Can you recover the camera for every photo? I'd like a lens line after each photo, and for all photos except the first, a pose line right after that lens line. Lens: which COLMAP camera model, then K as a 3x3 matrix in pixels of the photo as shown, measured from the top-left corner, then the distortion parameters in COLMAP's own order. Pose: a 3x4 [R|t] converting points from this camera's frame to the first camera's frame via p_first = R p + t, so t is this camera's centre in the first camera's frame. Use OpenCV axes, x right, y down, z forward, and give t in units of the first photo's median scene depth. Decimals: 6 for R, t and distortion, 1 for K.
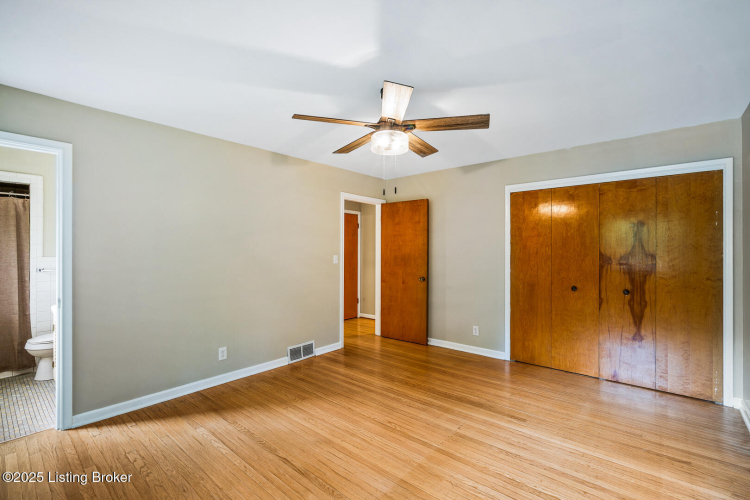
lens RADIAL K [[339.1, 0, 378.5], [0, 339.1, 245.3], [0, 0, 1]] dist [-0.008784, 0.000074]
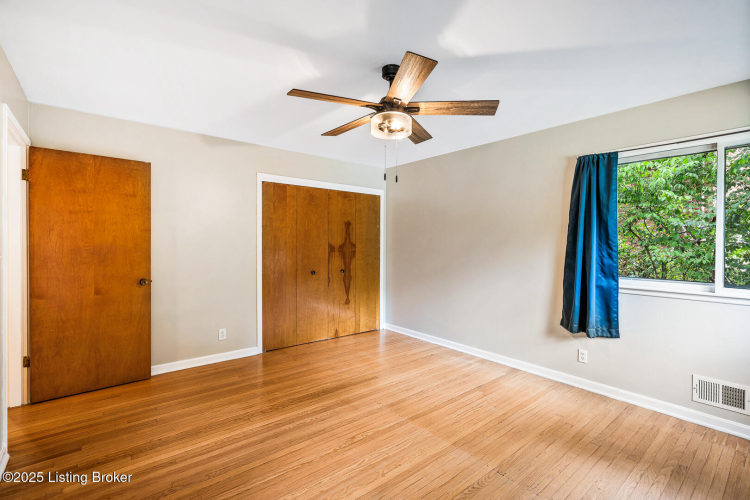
lens RADIAL K [[339.1, 0, 378.5], [0, 339.1, 245.3], [0, 0, 1]] dist [-0.008784, 0.000074]
pose [[0.174010, -0.007488, 0.984715, -0.626011], [-0.026852, 0.999563, 0.012346, 0.009620], [-0.984378, -0.028590, 0.173732, 0.612815]]
